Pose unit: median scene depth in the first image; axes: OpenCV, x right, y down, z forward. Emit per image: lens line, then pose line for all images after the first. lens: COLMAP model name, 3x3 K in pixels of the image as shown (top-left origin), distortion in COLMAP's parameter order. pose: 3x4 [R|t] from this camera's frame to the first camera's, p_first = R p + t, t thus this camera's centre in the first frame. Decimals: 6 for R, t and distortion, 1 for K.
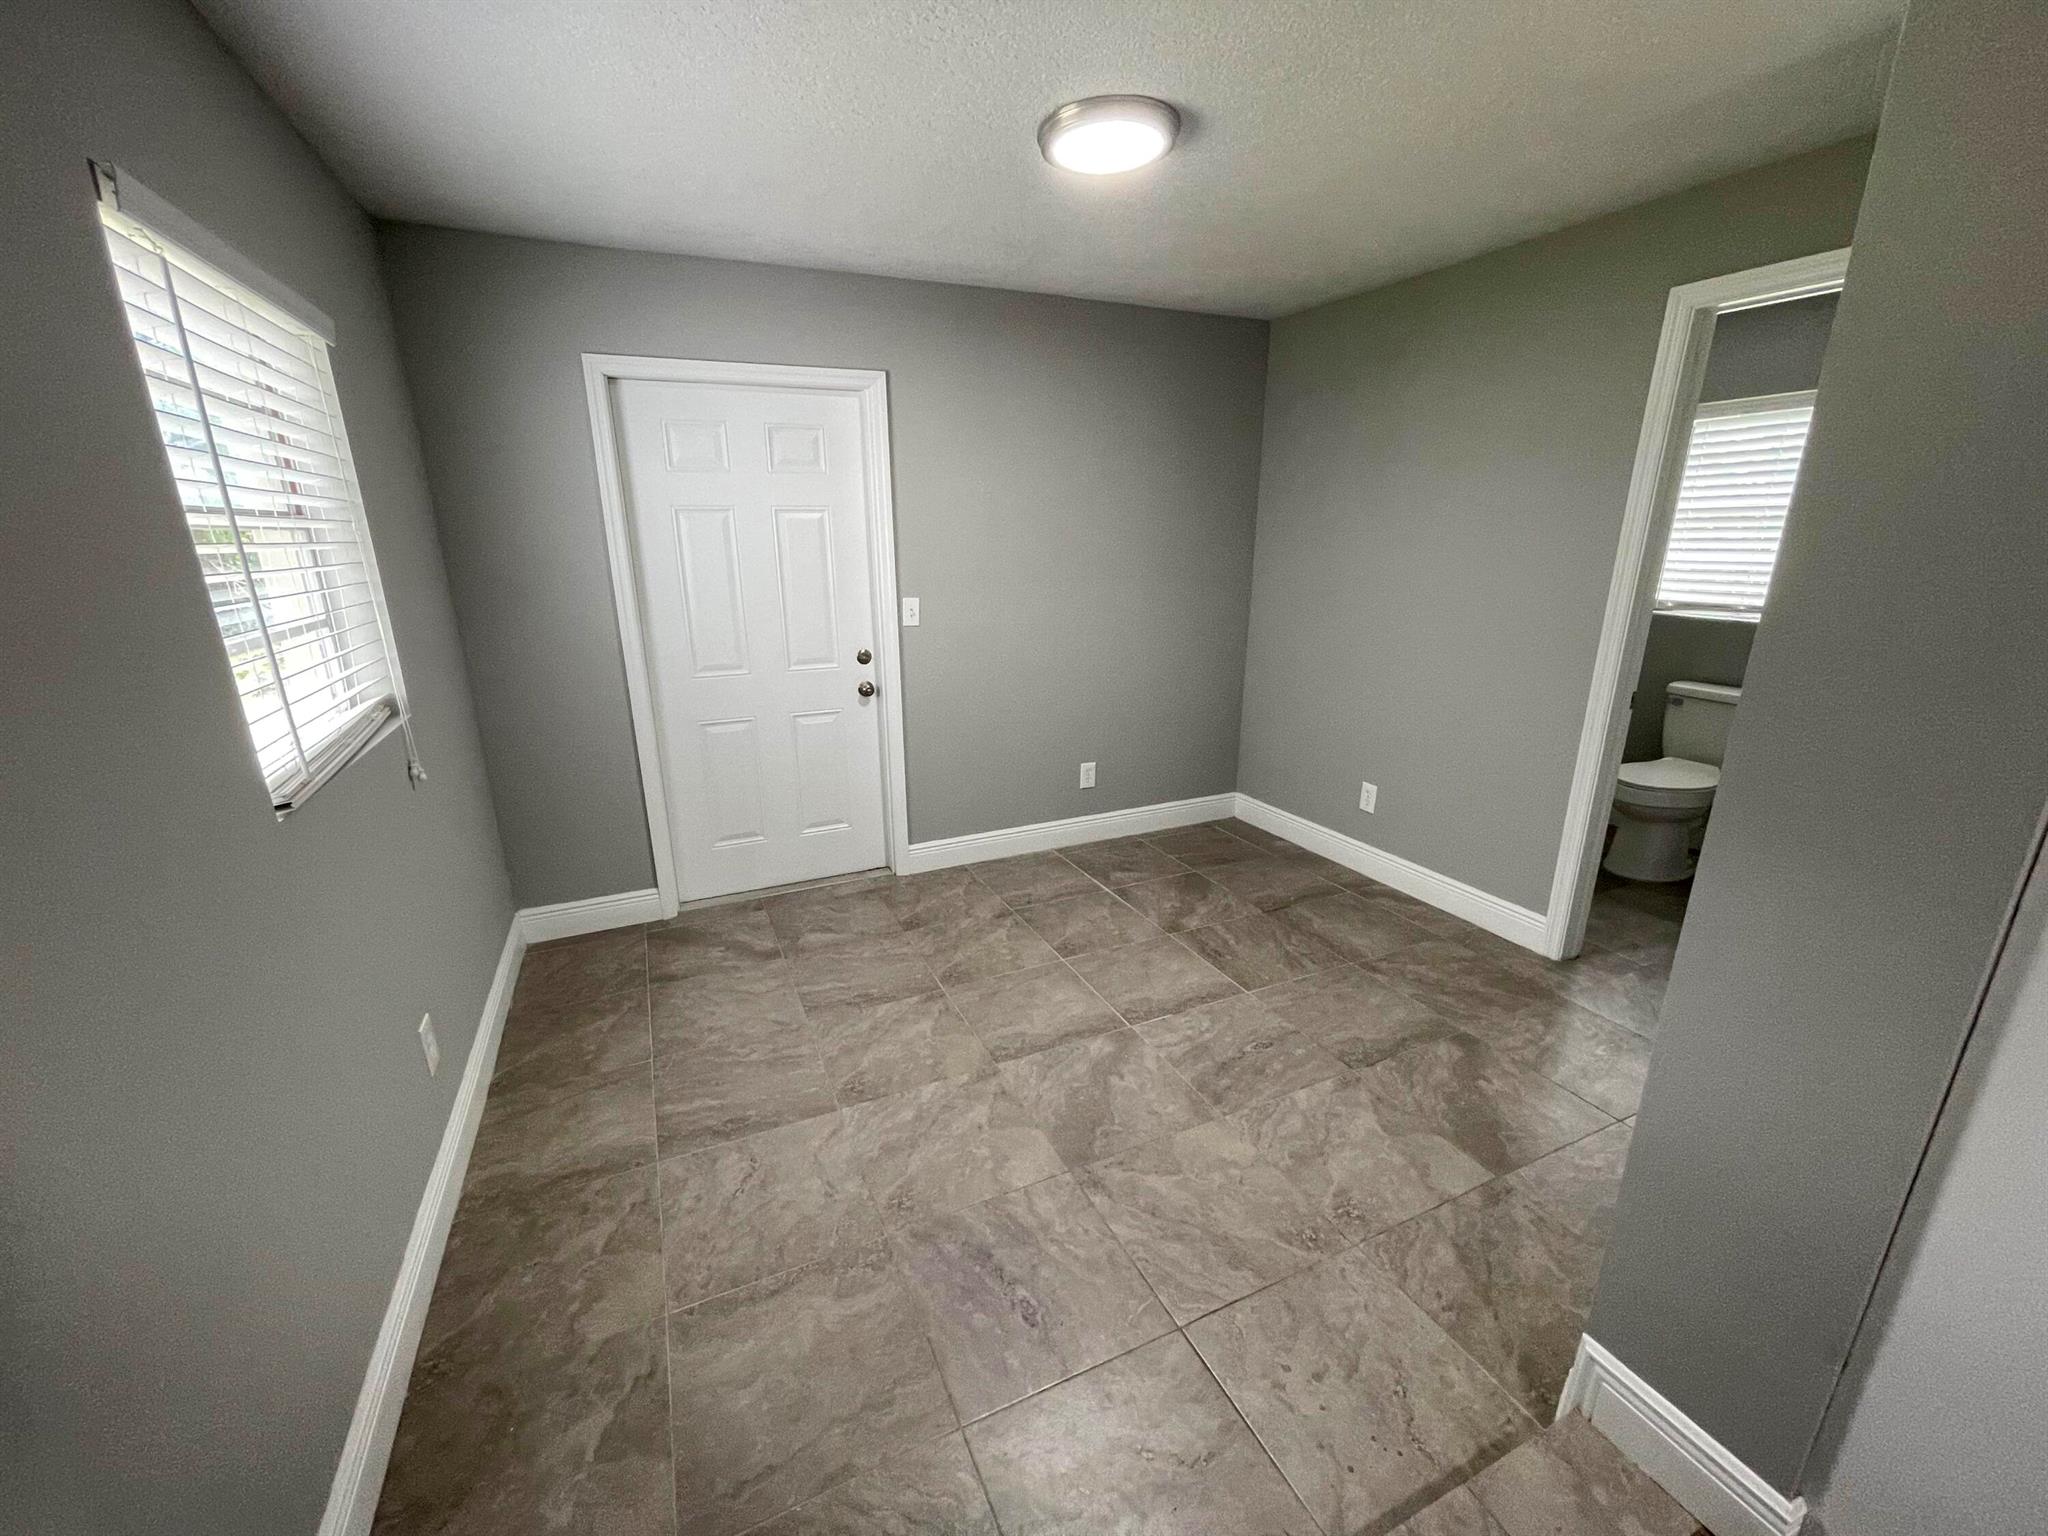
lens RADIAL K [[831.1, 0, 1021.5], [0, 831.1, 780.4], [0, 0, 1]] dist [0.004112, -0.000034]
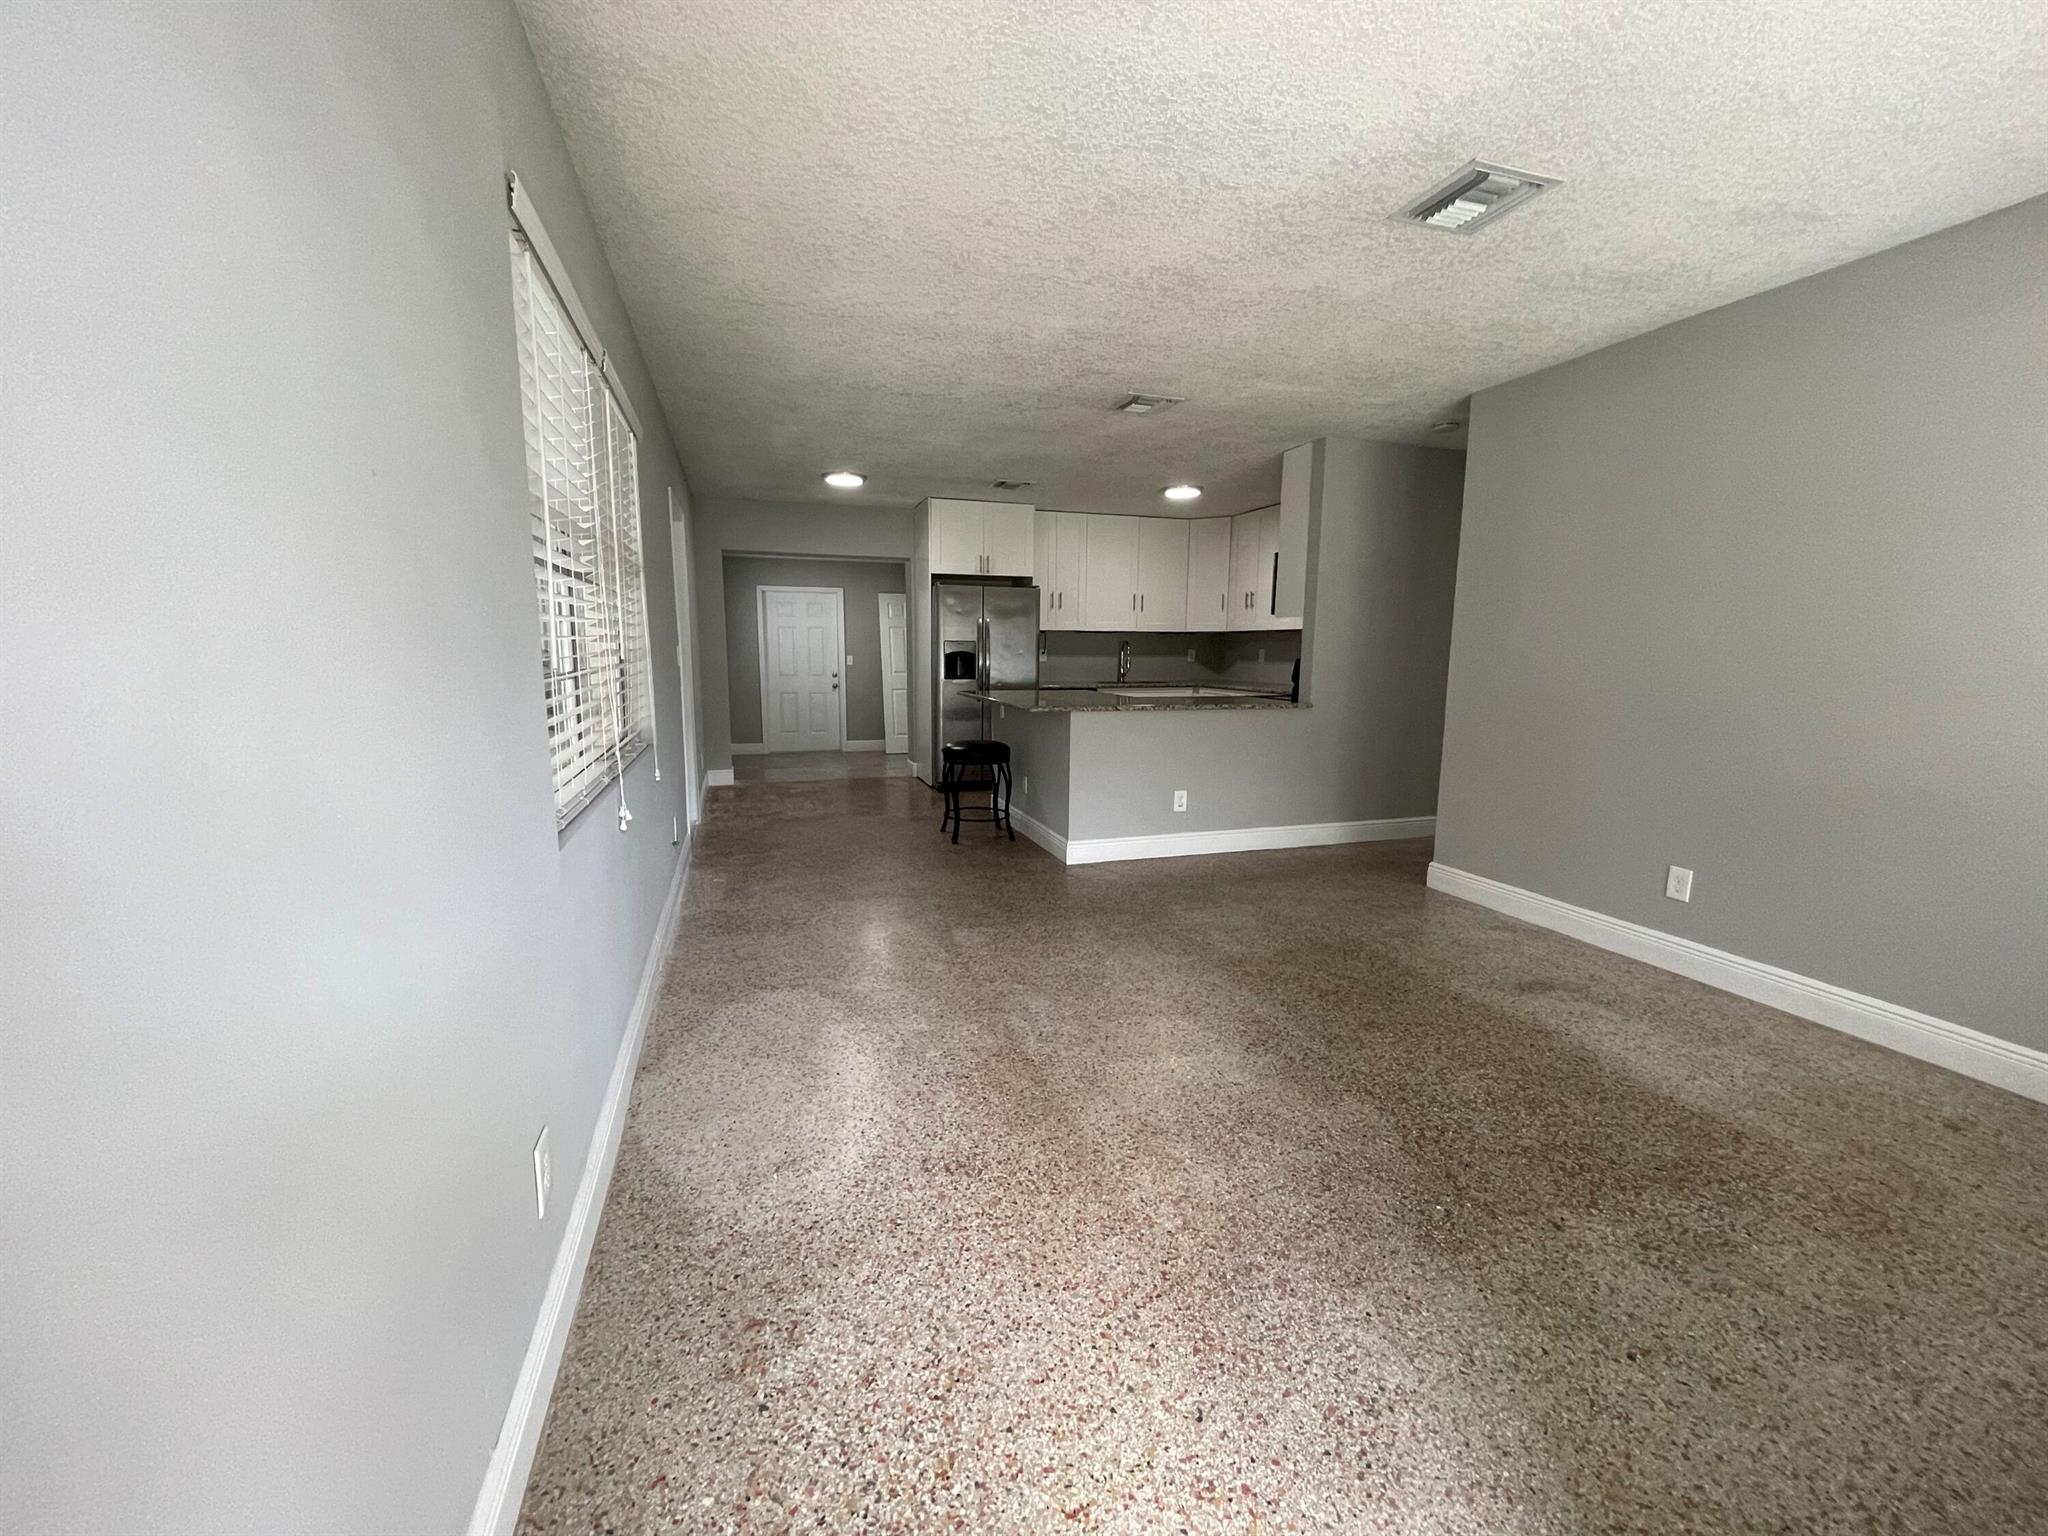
lens RADIAL K [[831.1, 0, 1021.5], [0, 831.1, 780.4], [0, 0, 1]] dist [0.004112, -0.000034]
pose [[0.993234, 0.029275, -0.112378, 1.522533], [-0.044835, 0.989342, -0.138535, 1.127170], [0.107125, 0.142636, 0.983961, -3.369312]]
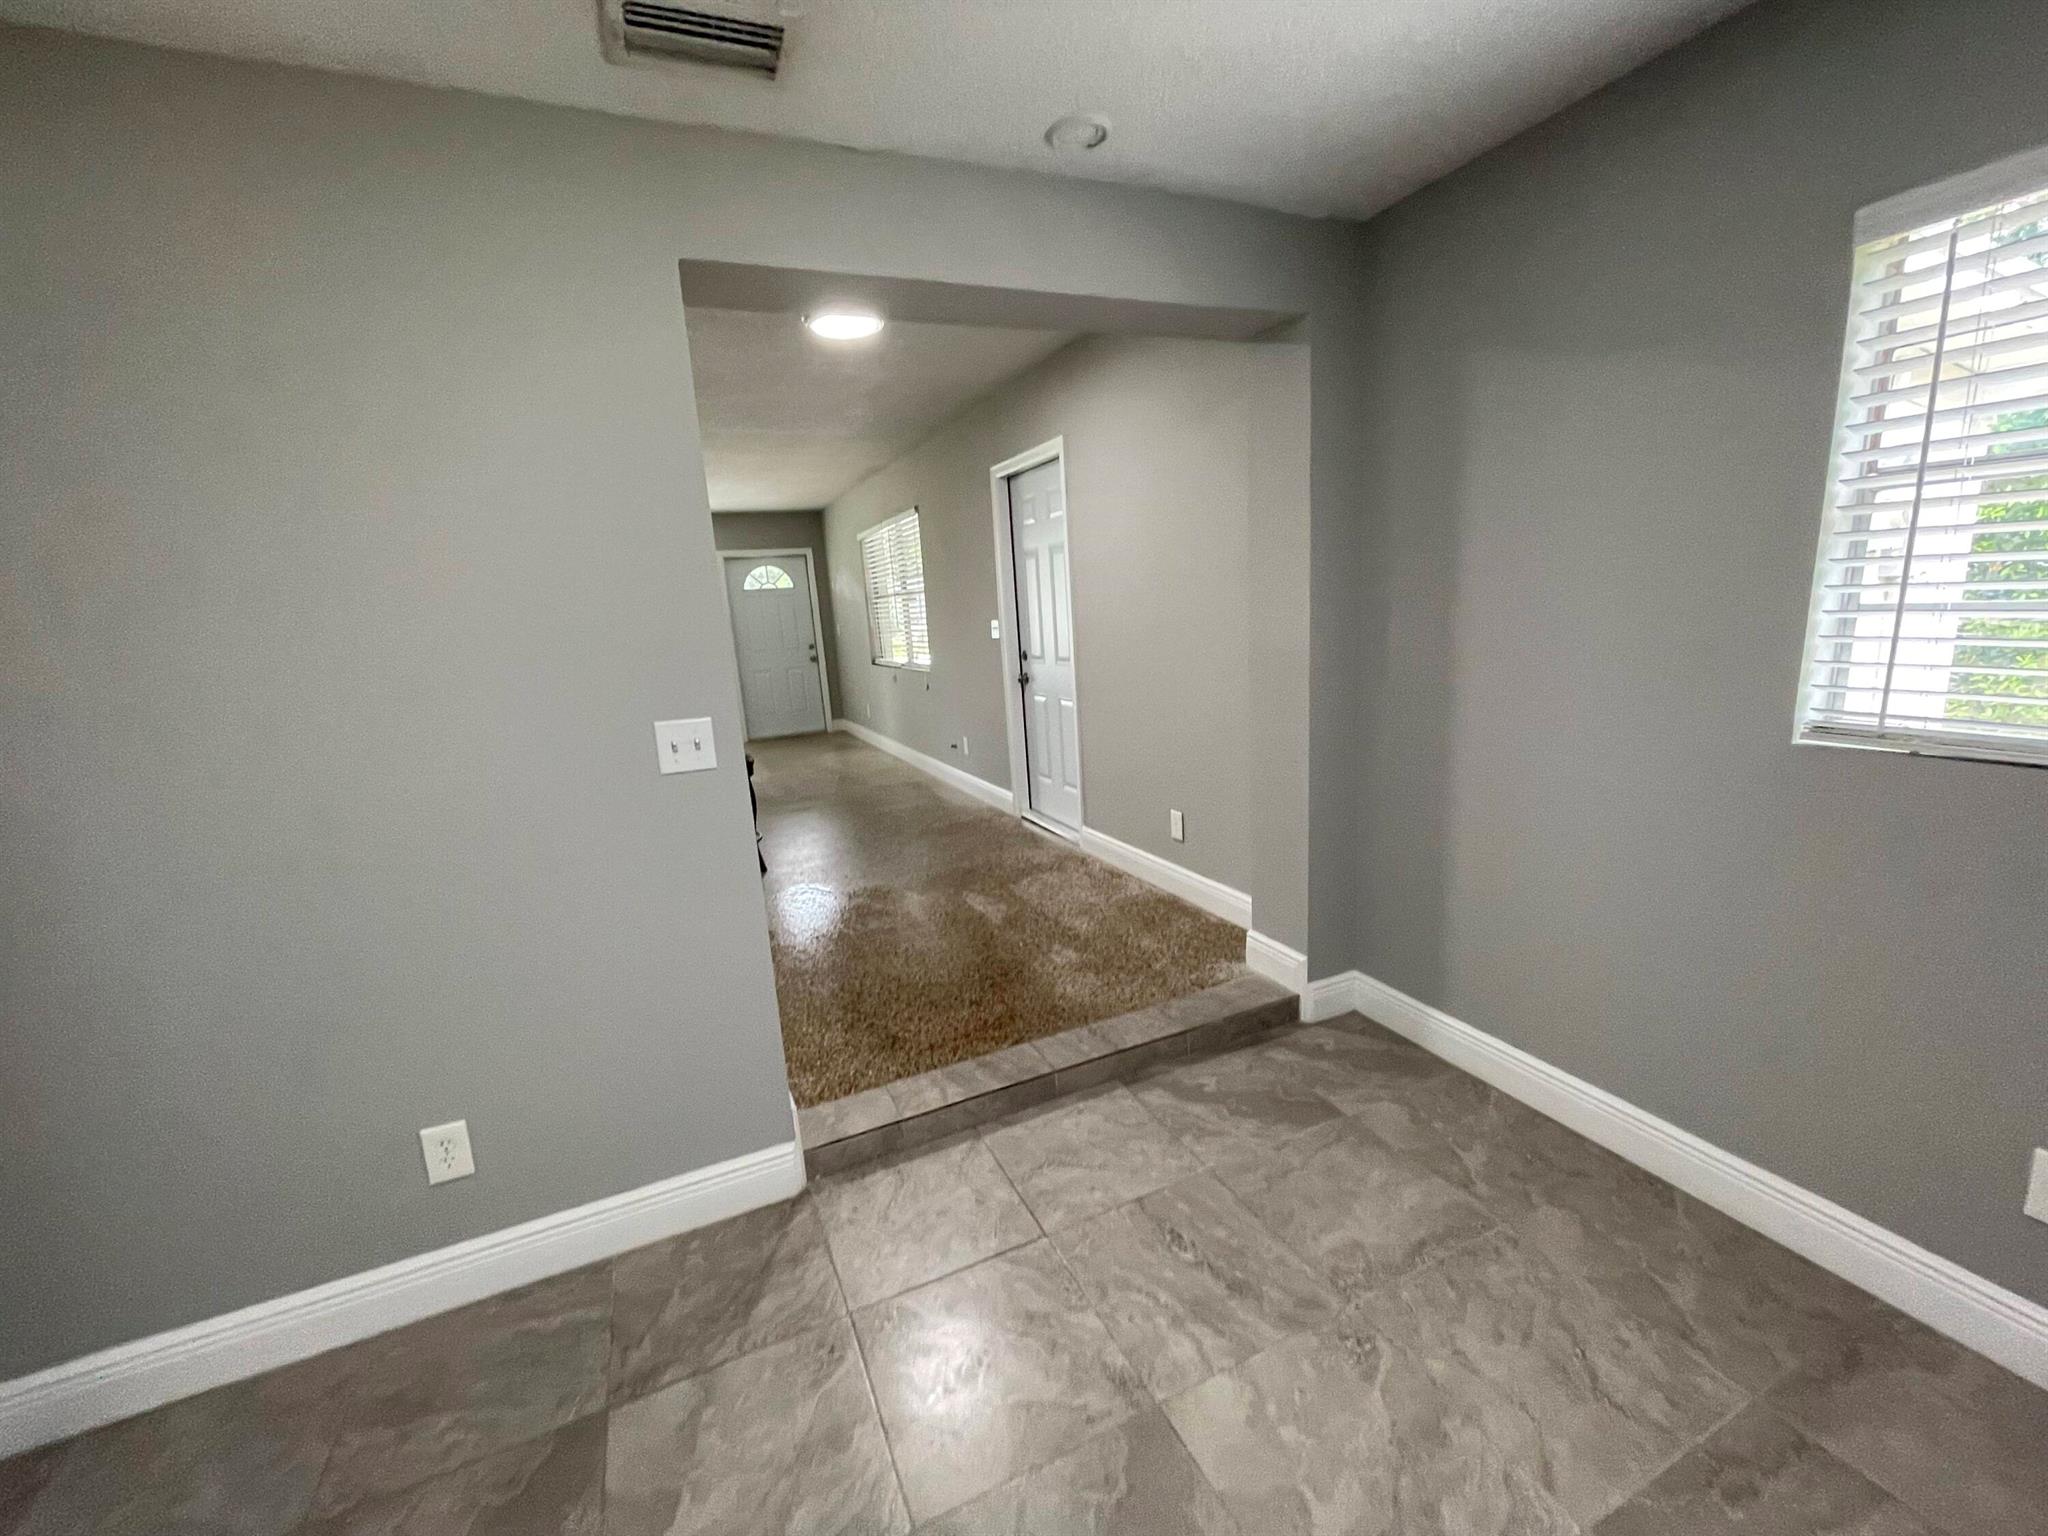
lens RADIAL K [[822.8, 0, 1020.7], [0, 822.8, 768.2], [0, 0, 1]] dist [0.002337, 0.000402]
pose [[-0.997192, 0.071583, 0.022012, 0.127720], [0.073372, 0.874908, 0.478699, -0.396441], [0.015008, 0.478969, -0.877703, 1.420439]]
